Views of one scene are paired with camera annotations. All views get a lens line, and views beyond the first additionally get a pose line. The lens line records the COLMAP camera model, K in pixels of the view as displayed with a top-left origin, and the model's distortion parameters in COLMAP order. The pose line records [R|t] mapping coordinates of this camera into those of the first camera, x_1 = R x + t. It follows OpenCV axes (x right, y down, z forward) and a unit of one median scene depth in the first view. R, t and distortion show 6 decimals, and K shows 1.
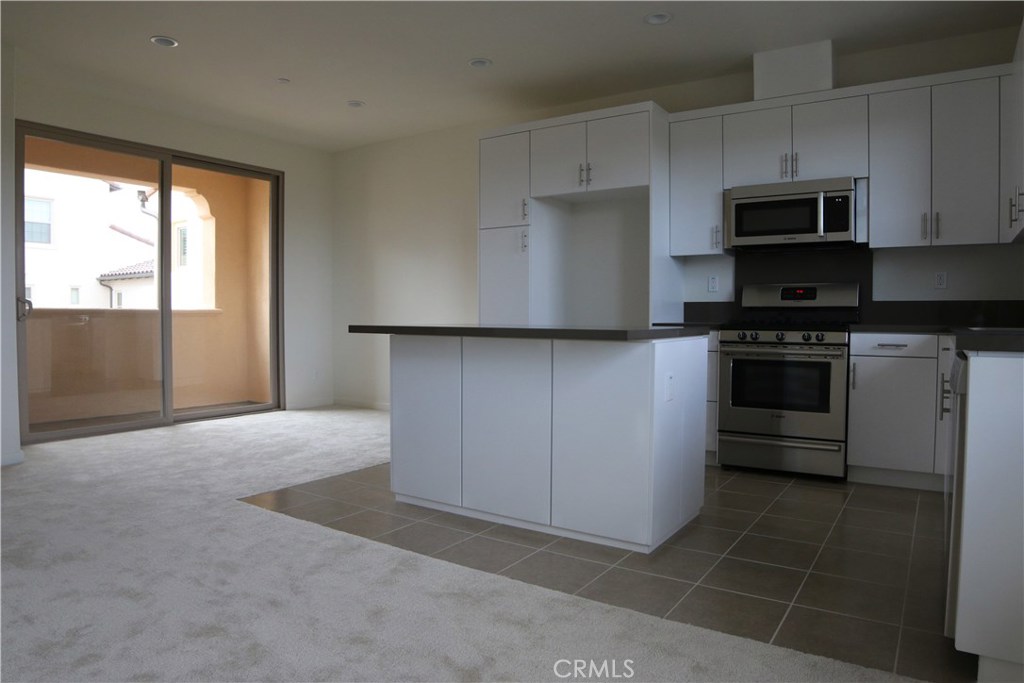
lens RADIAL K [[664.3, 0, 512.0], [0, 664.3, 341.5], [0, 0, 1]] dist [-0.116415, 0.048423]
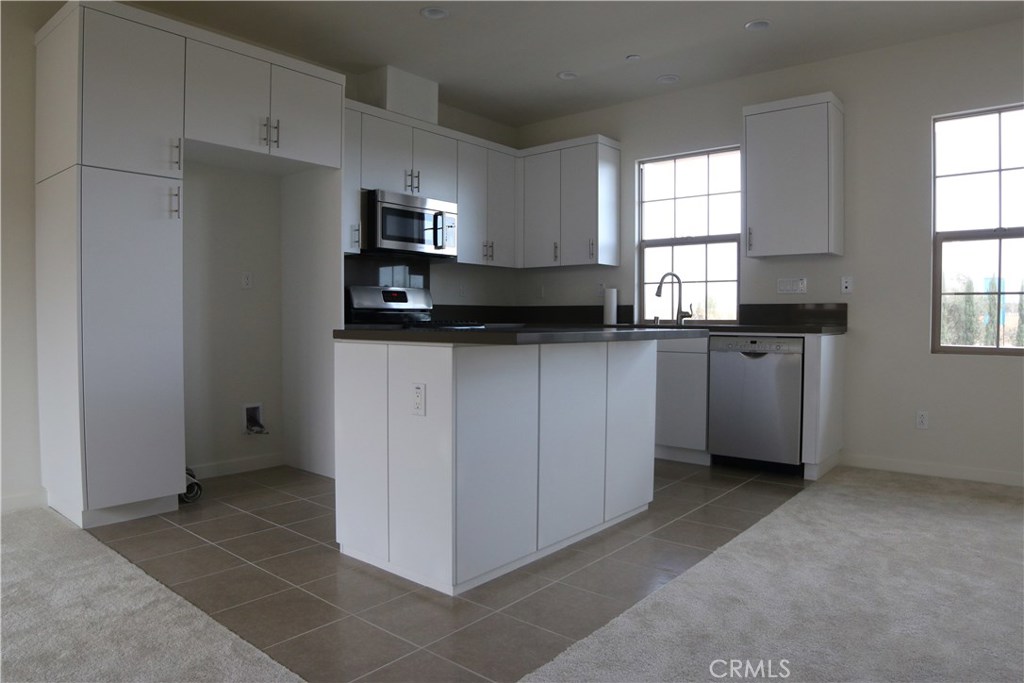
lens RADIAL K [[664.3, 0, 512.0], [0, 664.3, 341.5], [0, 0, 1]] dist [-0.116415, 0.048423]
pose [[0.108836, -0.036252, 0.993399, -0.706059], [0.038772, 0.998729, 0.032198, -0.028981], [-0.993303, 0.035012, 0.110103, 0.747717]]
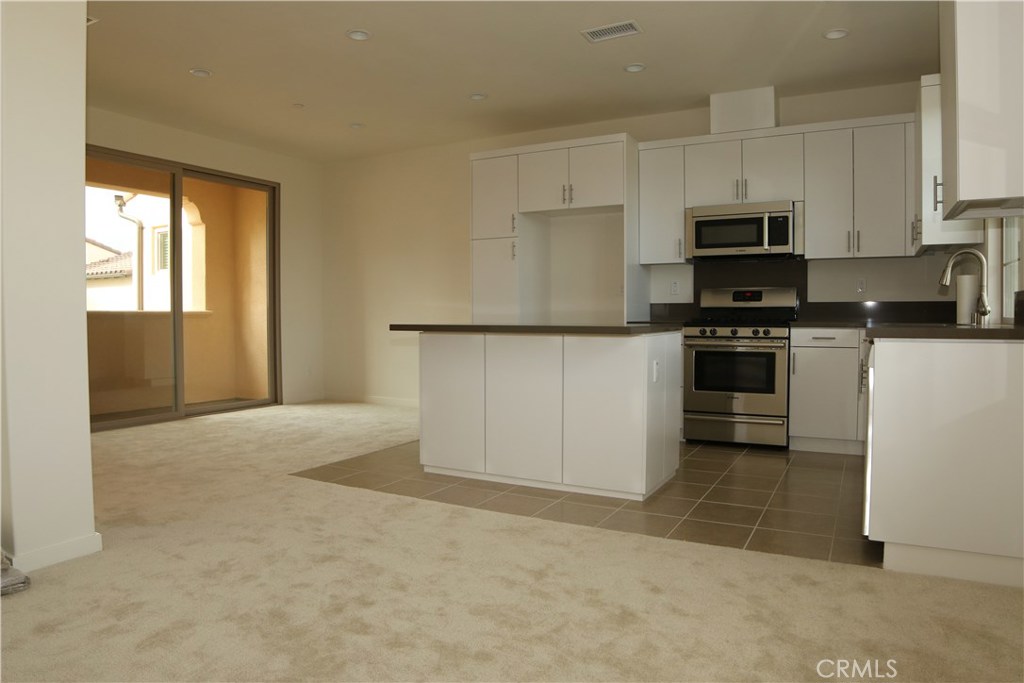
lens RADIAL K [[664.3, 0, 512.0], [0, 664.3, 341.5], [0, 0, 1]] dist [-0.116415, 0.048423]
pose [[0.996034, -0.008282, 0.088584, -0.106464], [0.008256, 0.999966, 0.000655, 0.006130], [-0.088586, 0.000079, 0.996069, -0.175550]]
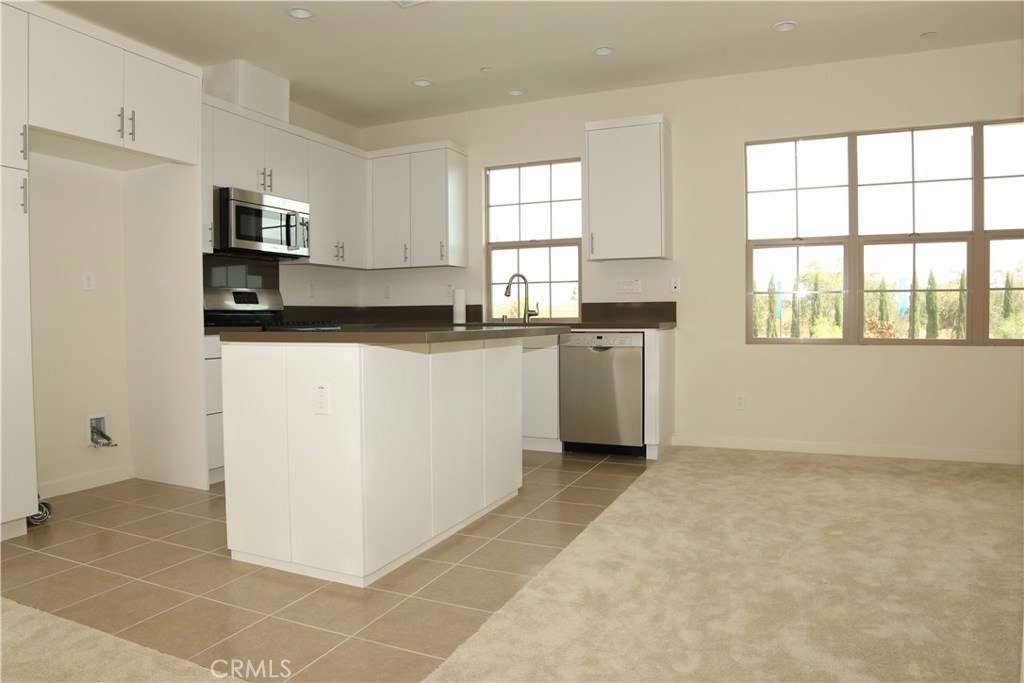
lens RADIAL K [[664.3, 0, 512.0], [0, 664.3, 341.5], [0, 0, 1]] dist [-0.116415, 0.048423]
pose [[-0.167373, -0.036464, 0.985219, -0.746924], [0.048893, 0.997779, 0.045235, -0.032382], [-0.984681, 0.055741, -0.165218, 0.821512]]
